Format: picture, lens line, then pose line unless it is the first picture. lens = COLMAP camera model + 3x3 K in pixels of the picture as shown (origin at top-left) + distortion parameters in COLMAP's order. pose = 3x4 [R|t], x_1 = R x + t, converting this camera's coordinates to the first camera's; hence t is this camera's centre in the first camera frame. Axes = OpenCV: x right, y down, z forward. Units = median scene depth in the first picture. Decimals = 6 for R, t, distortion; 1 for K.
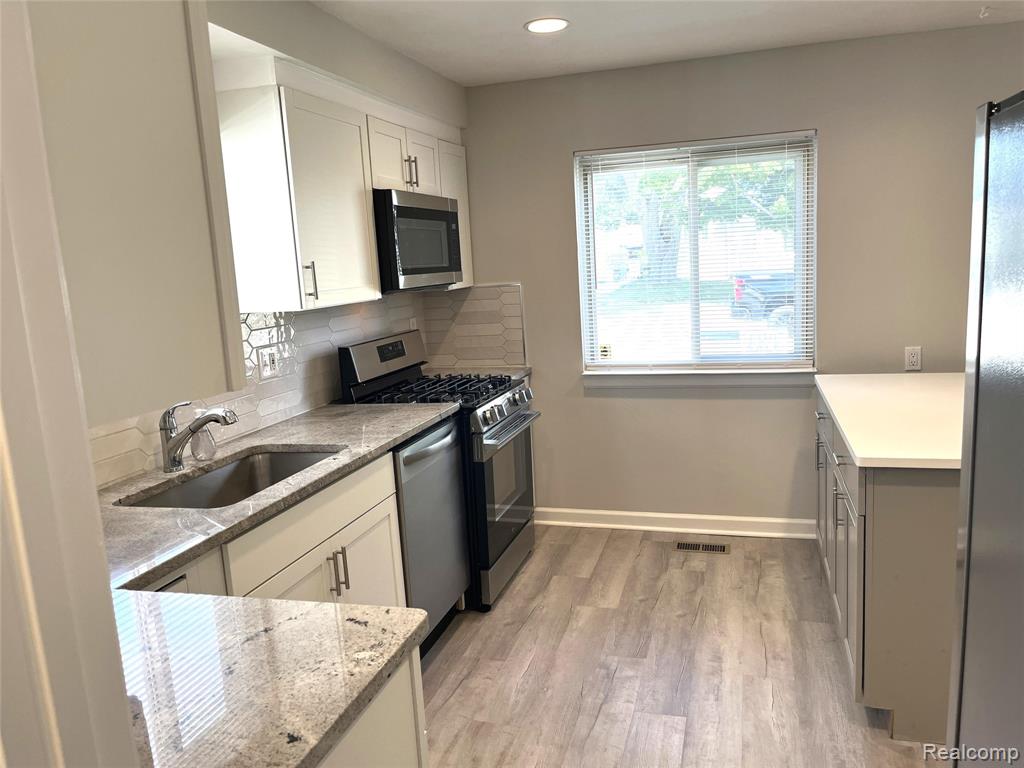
lens RADIAL K [[764.4, 0, 512.0], [0, 764.4, 384.0], [0, 0, 1]] dist [0.006924, 0.000617]
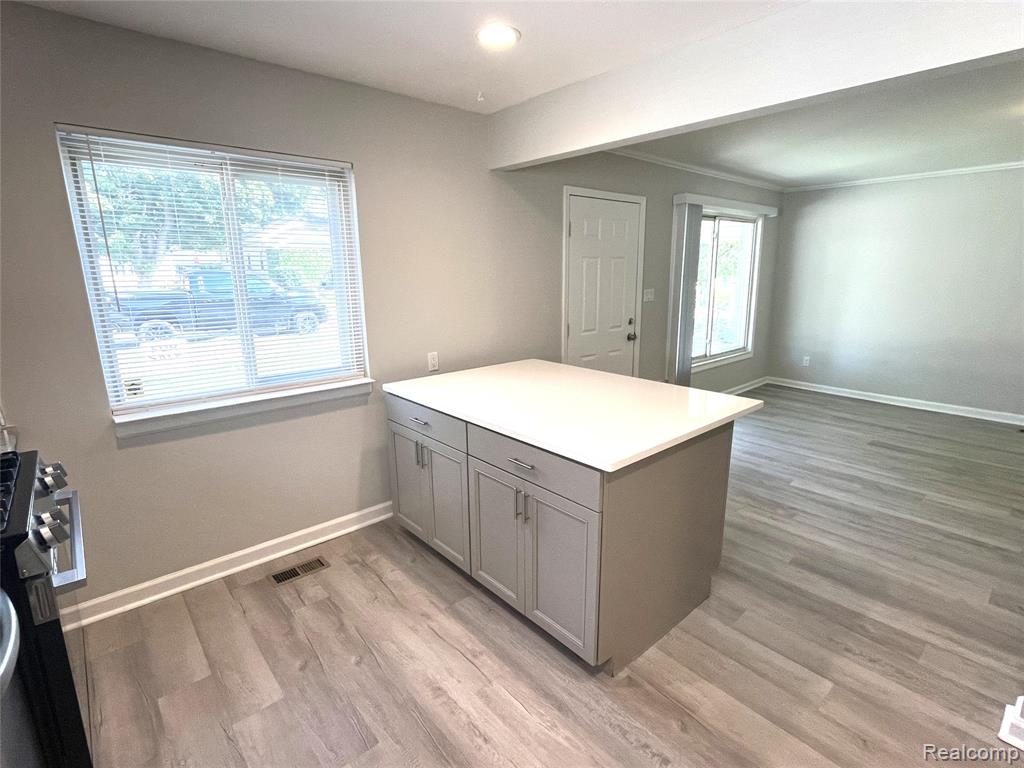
lens RADIAL K [[508.0, 0, 512.0], [0, 508.0, 384.0], [0, 0, 1]] dist [-0.002301, -0.000306]
pose [[0.536867, -0.139812, 0.832001, -0.126774], [0.113620, 0.989171, 0.092908, -0.059947], [-0.835981, 0.044653, 0.546939, 0.421276]]
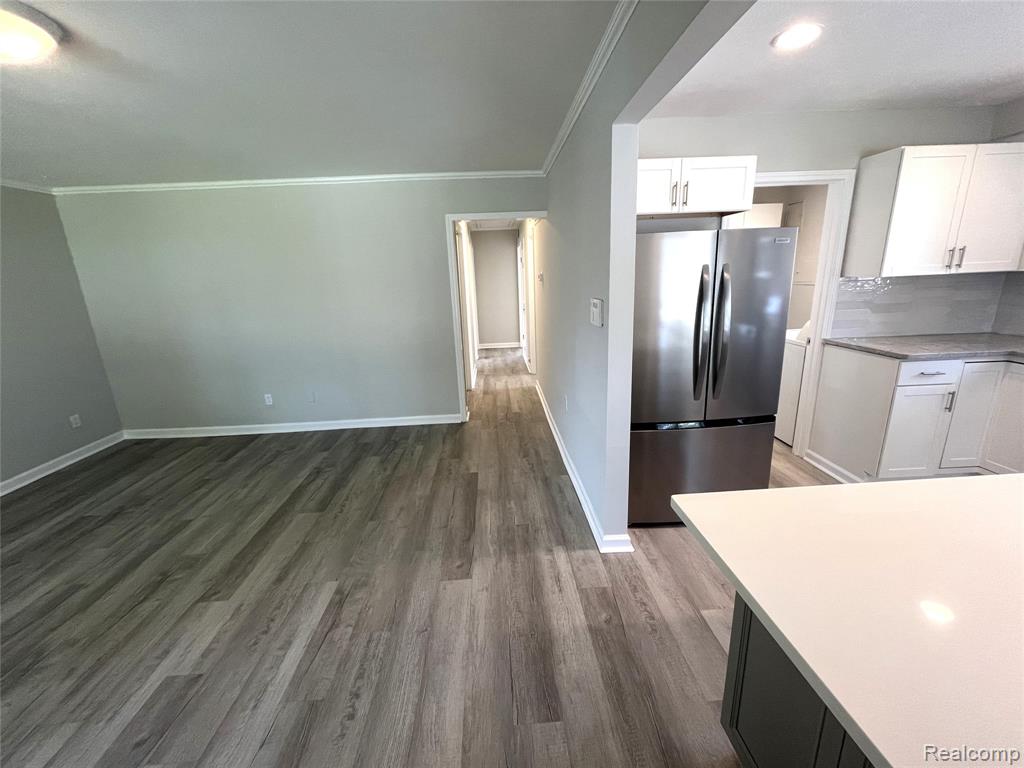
lens RADIAL K [[414.5, 0, 512.0], [0, 414.5, 384.0], [0, 0, 1]] dist [-0.002370, -0.000372]
pose [[-0.941963, 0.175720, -0.286058, 0.734681], [0.042954, 0.908156, 0.416422, -0.150883], [0.332959, 0.379966, -0.862997, 0.696481]]
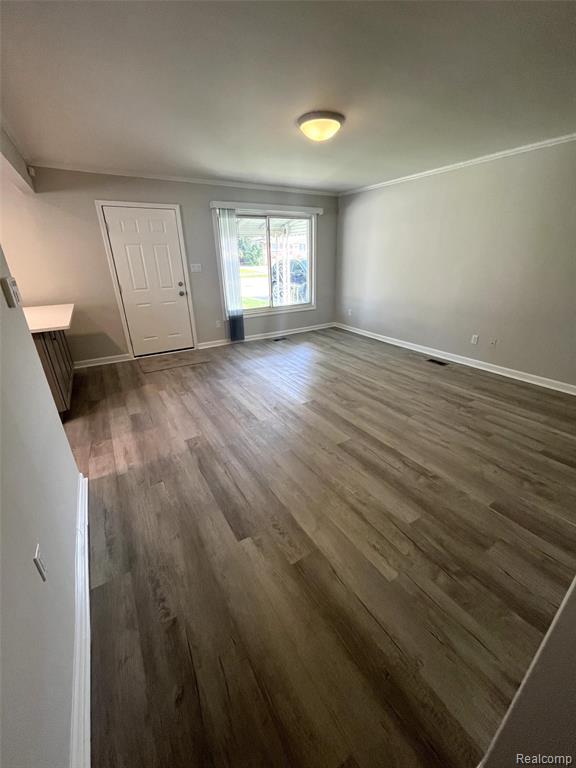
lens RADIAL K [[303.5, 0, 288.0], [0, 303.5, 384.0], [0, 0, 1]] dist [-0.002903, -0.000115]
pose [[0.677510, -0.250930, 0.691385, 0.384331], [0.096771, 0.962244, 0.254406, 0.054422], [-0.729119, -0.105457, 0.676213, -0.343443]]
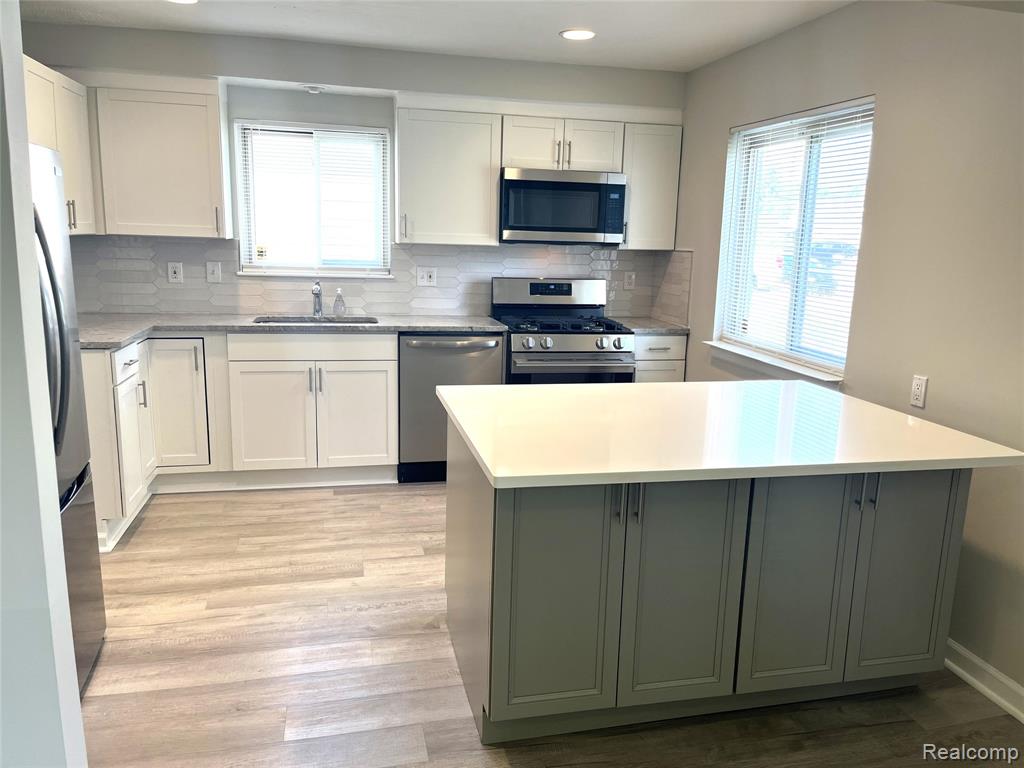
lens RADIAL K [[764.4, 0, 512.0], [0, 764.4, 384.0], [0, 0, 1]] dist [0.006924, 0.000617]
pose [[0.484139, 0.236151, -0.842521, 0.937814], [-0.194857, 0.967809, 0.159297, -0.079571], [0.853018, 0.087050, 0.514570, 0.264515]]
